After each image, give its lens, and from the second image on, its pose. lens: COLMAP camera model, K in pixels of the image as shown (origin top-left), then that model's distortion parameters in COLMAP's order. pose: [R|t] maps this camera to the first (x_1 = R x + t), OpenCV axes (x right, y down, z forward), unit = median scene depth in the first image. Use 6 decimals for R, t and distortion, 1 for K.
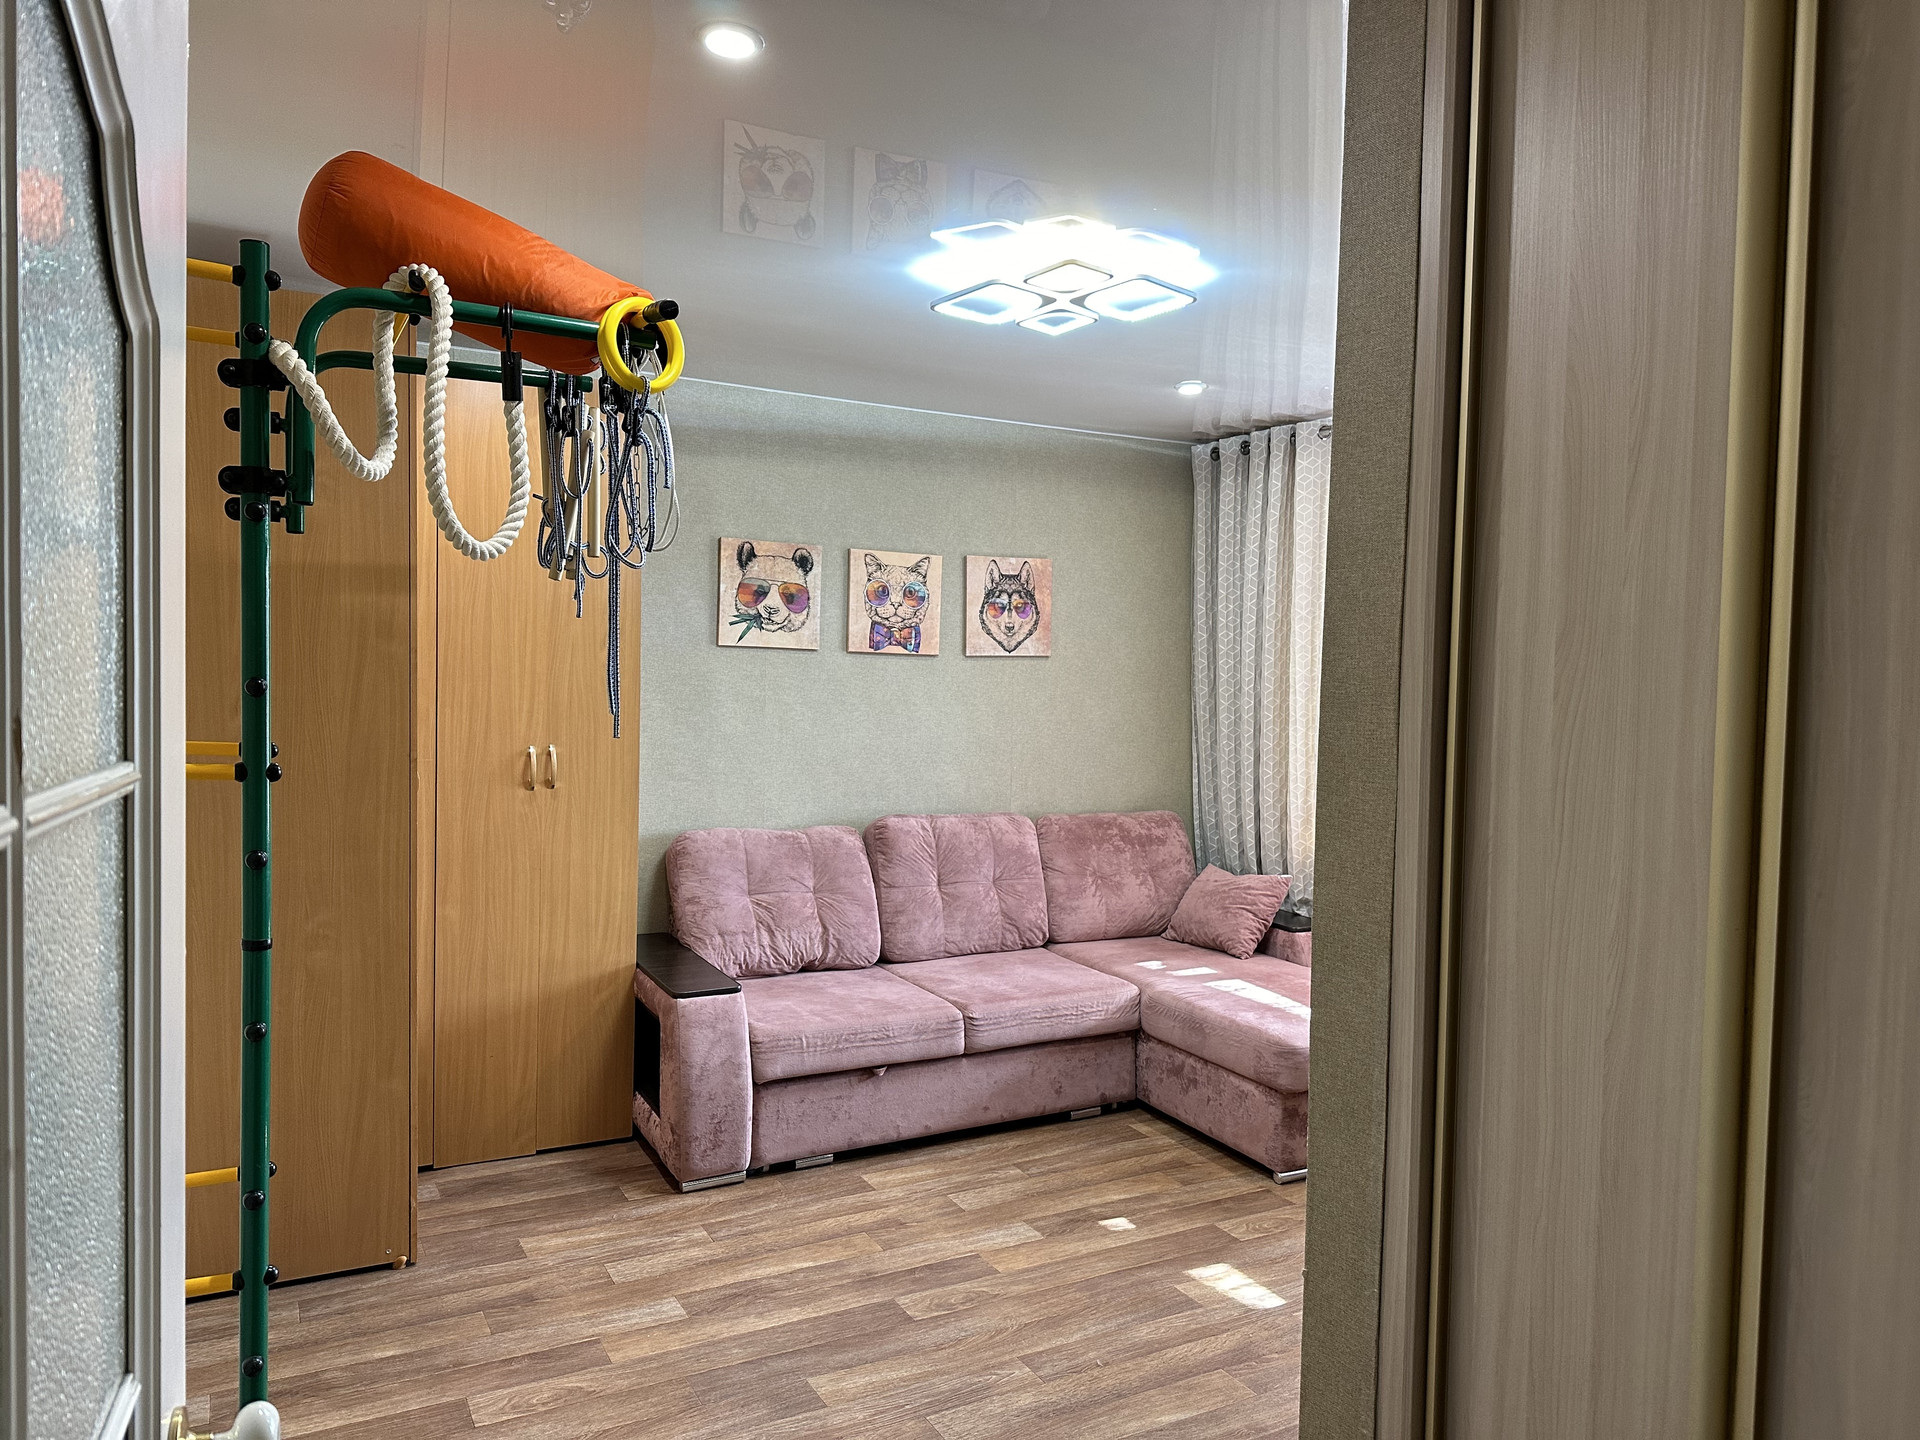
lens RADIAL K [[1328.1, 0, 942.8], [0, 1328.1, 722.7], [0, 0, 1]] dist [0.163202, -0.339815]
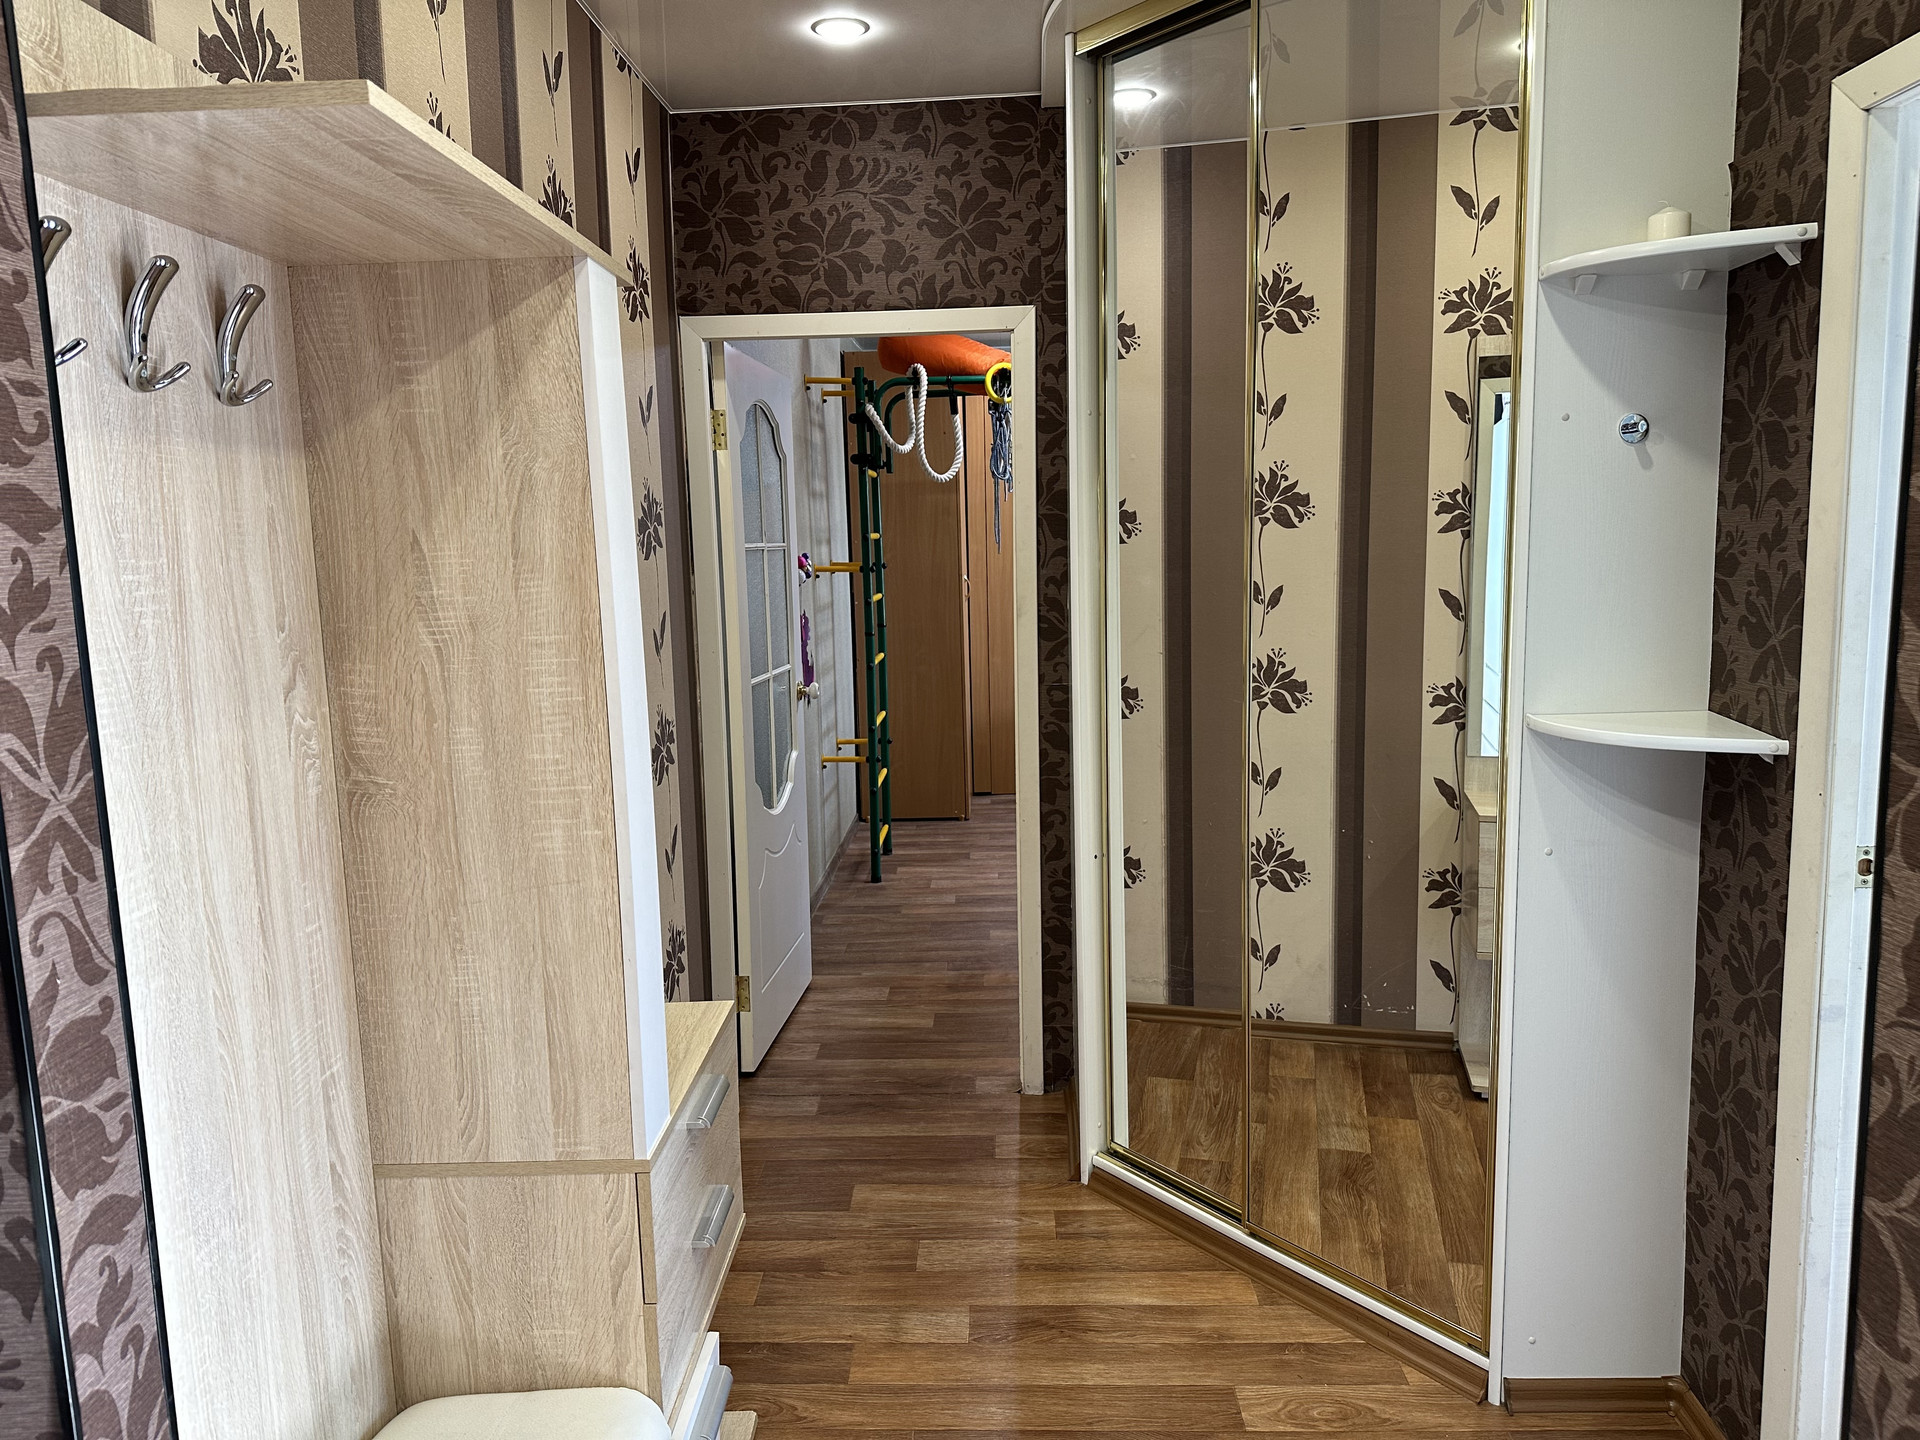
lens RADIAL K [[1328.1, 0, 942.8], [0, 1328.1, 722.7], [0, 0, 1]] dist [0.163202, -0.339815]
pose [[0.868395, 0.024332, -0.495276, 0.442204], [0.026203, 0.995148, 0.094834, 0.043282], [0.495181, -0.095331, 0.863544, -0.581883]]
